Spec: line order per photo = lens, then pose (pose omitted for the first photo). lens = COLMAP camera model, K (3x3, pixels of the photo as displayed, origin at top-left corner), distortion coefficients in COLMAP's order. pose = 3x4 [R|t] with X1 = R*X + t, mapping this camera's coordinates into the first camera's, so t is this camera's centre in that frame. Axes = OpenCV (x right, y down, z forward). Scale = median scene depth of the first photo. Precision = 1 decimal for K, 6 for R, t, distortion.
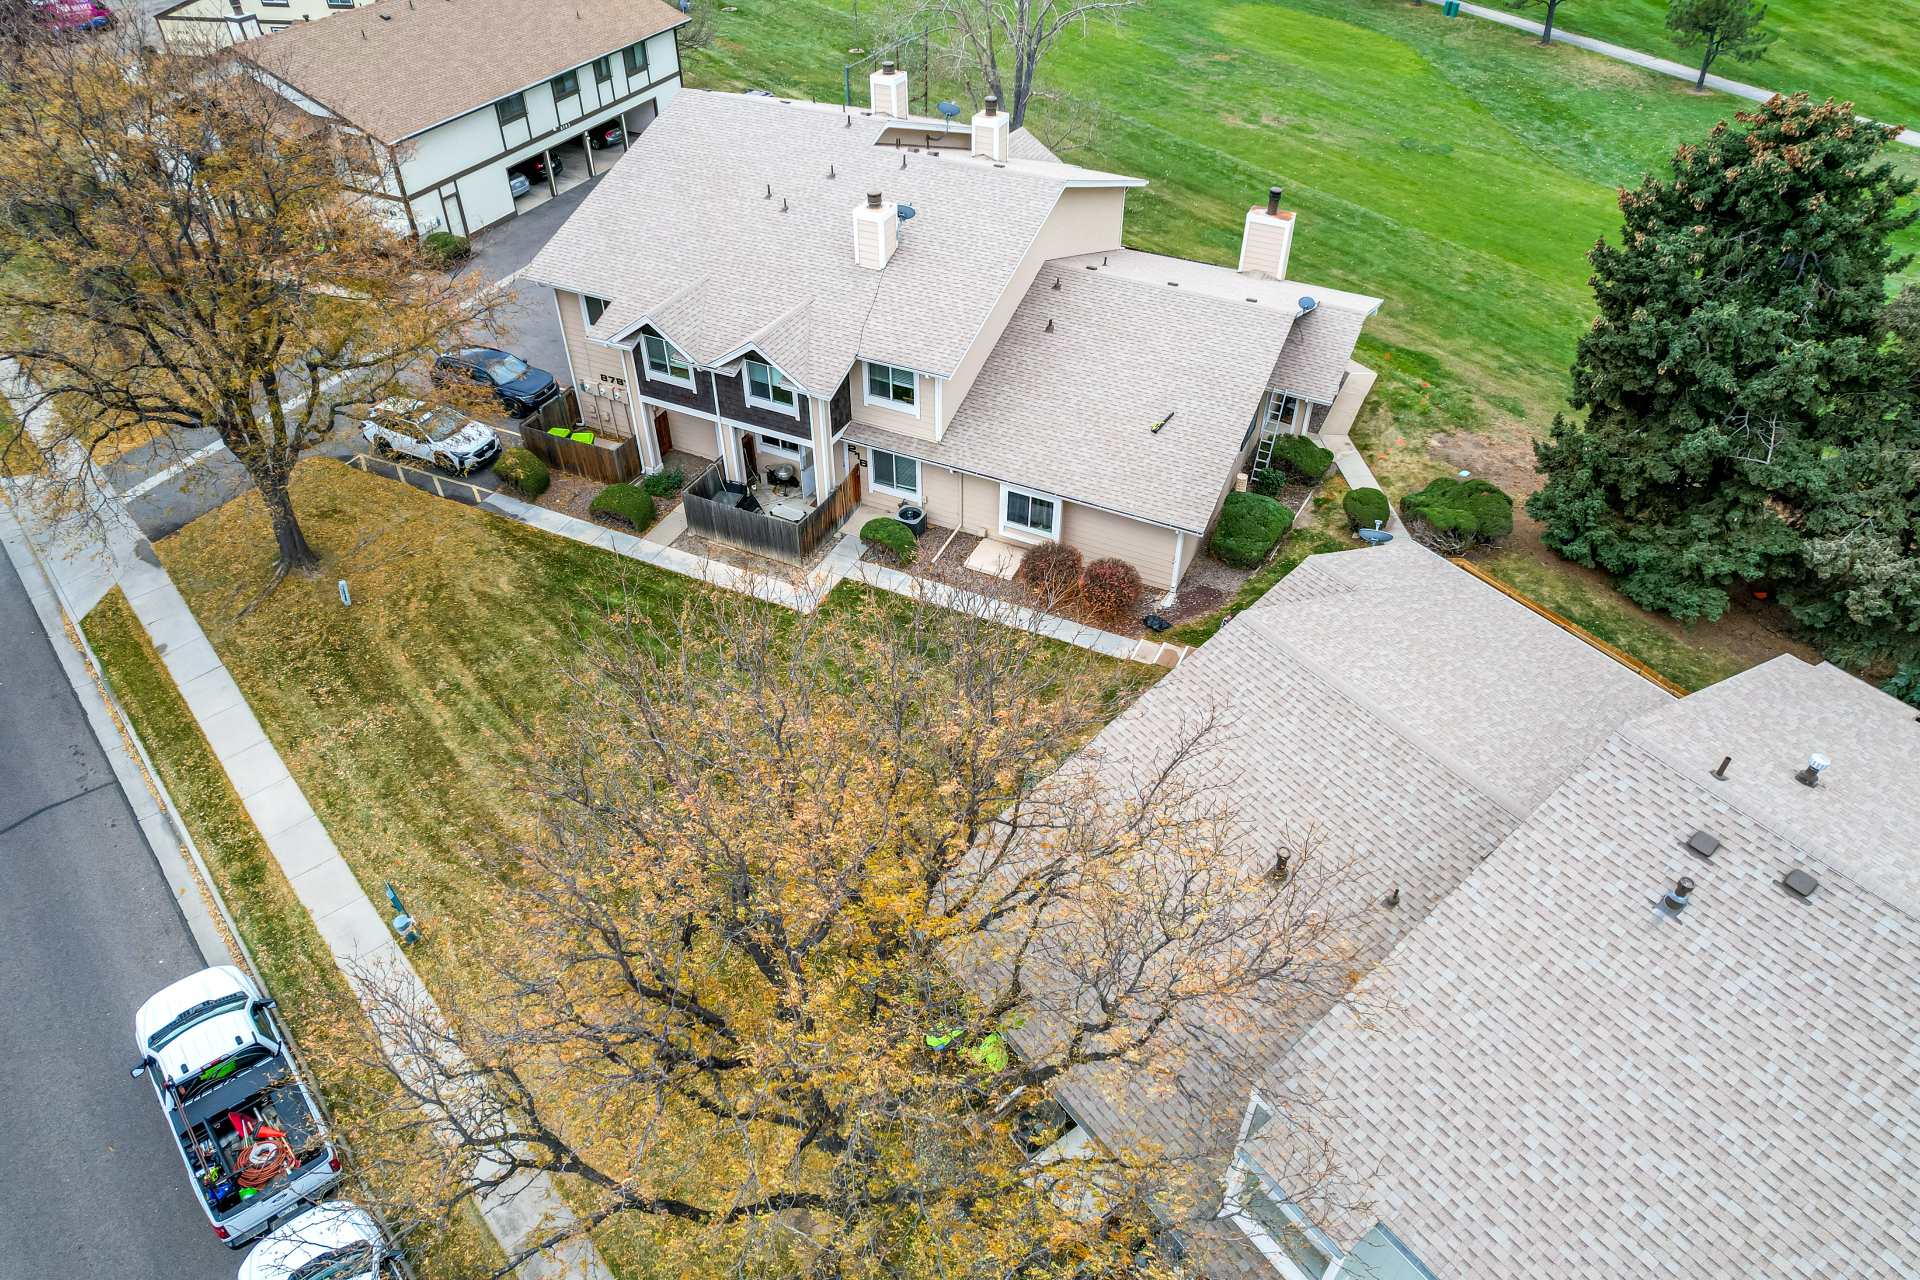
lens RADIAL K [[1223.2, 0, 960.0], [0, 1223.2, 640.0], [0, 0, 1]] dist [-0.064914, 0.052541]
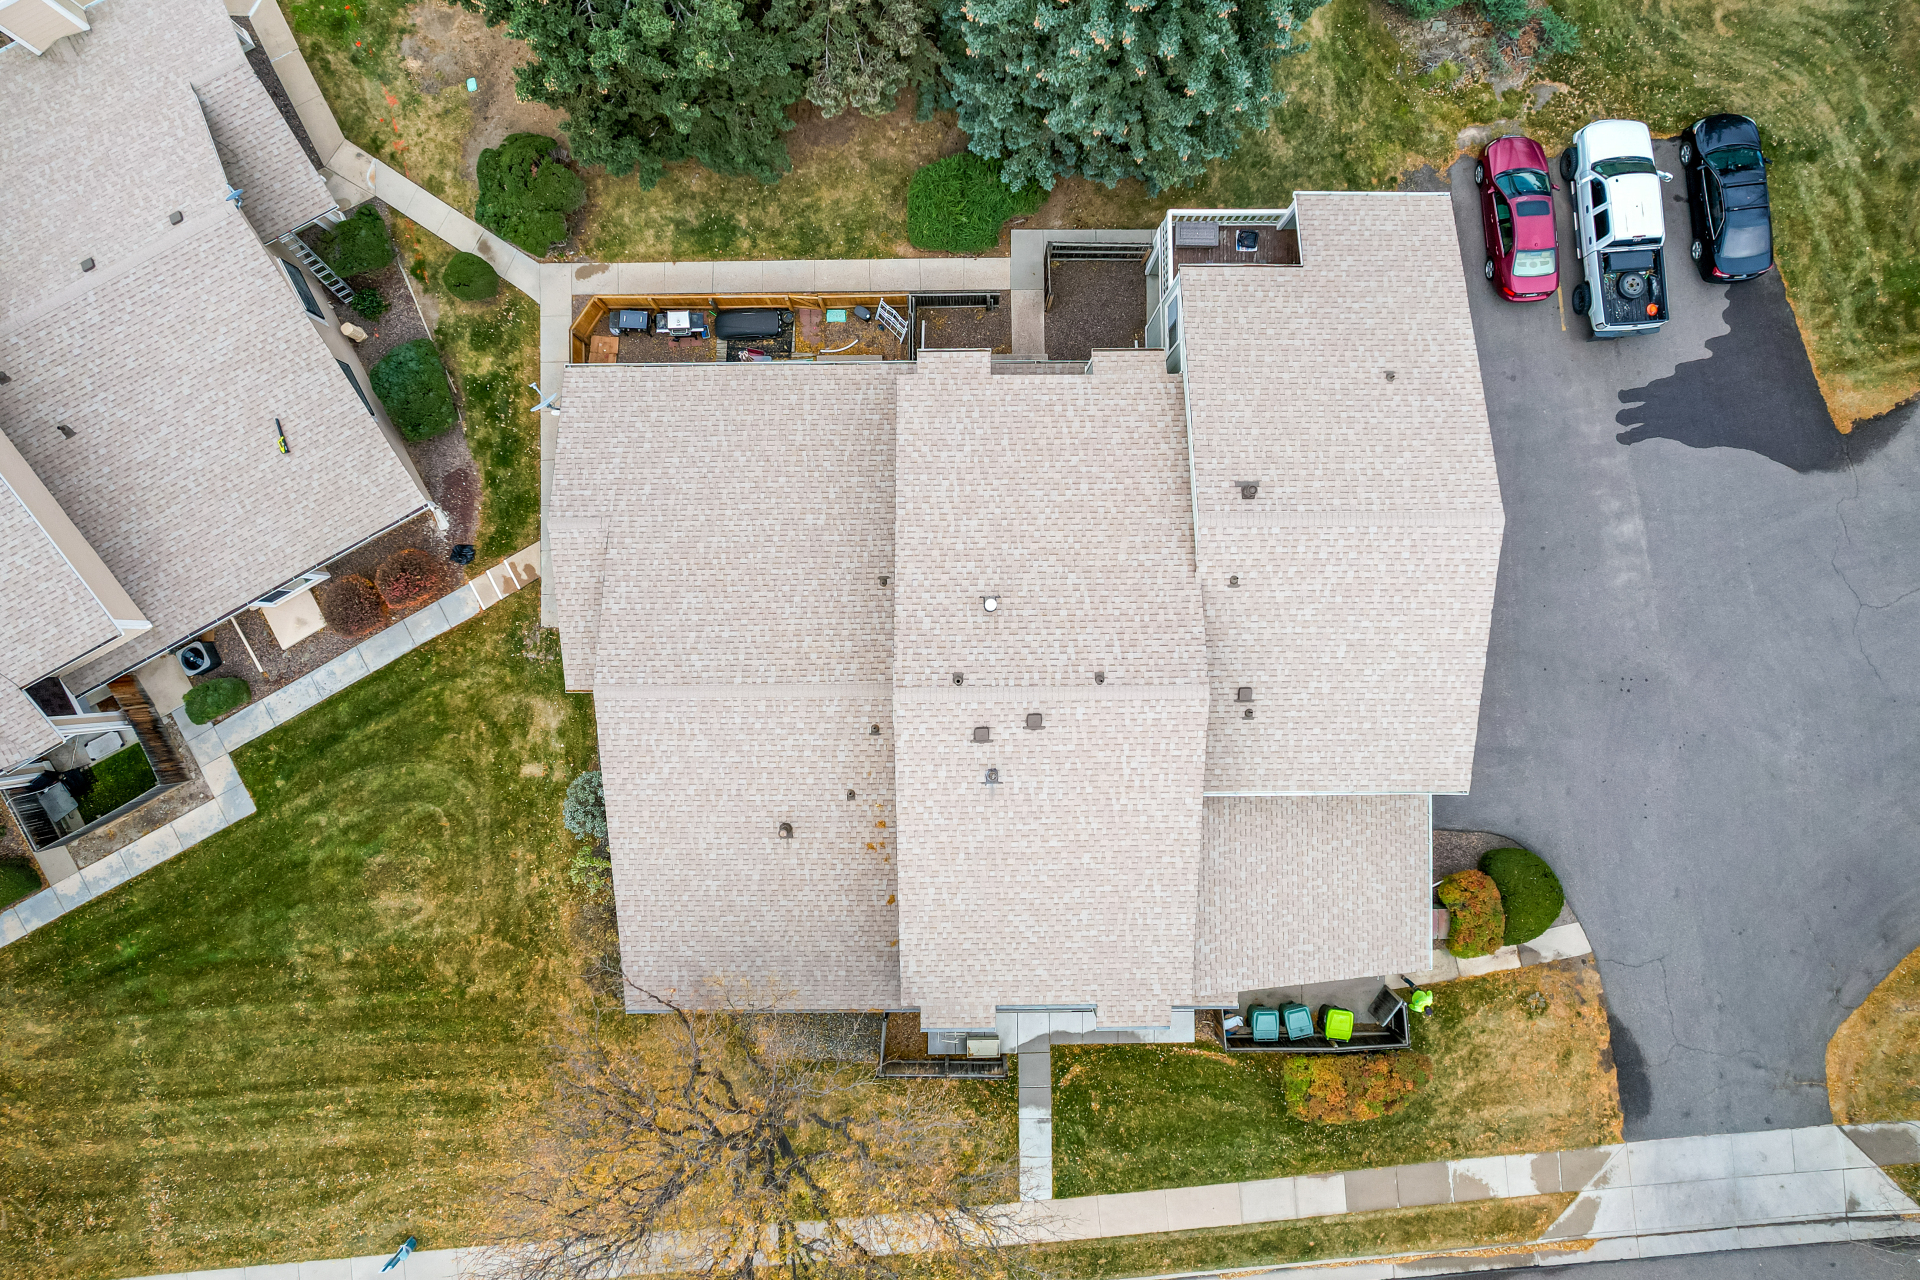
lens RADIAL K [[1223.2, 0, 960.0], [0, 1223.2, 640.0], [0, 0, 1]] dist [-0.064914, 0.052541]
pose [[0.585458, -0.810492, 0.018496, 0.335749], [0.527048, 0.397850, 0.750956, -0.548677], [-0.616003, -0.429905, 0.660093, 0.005358]]
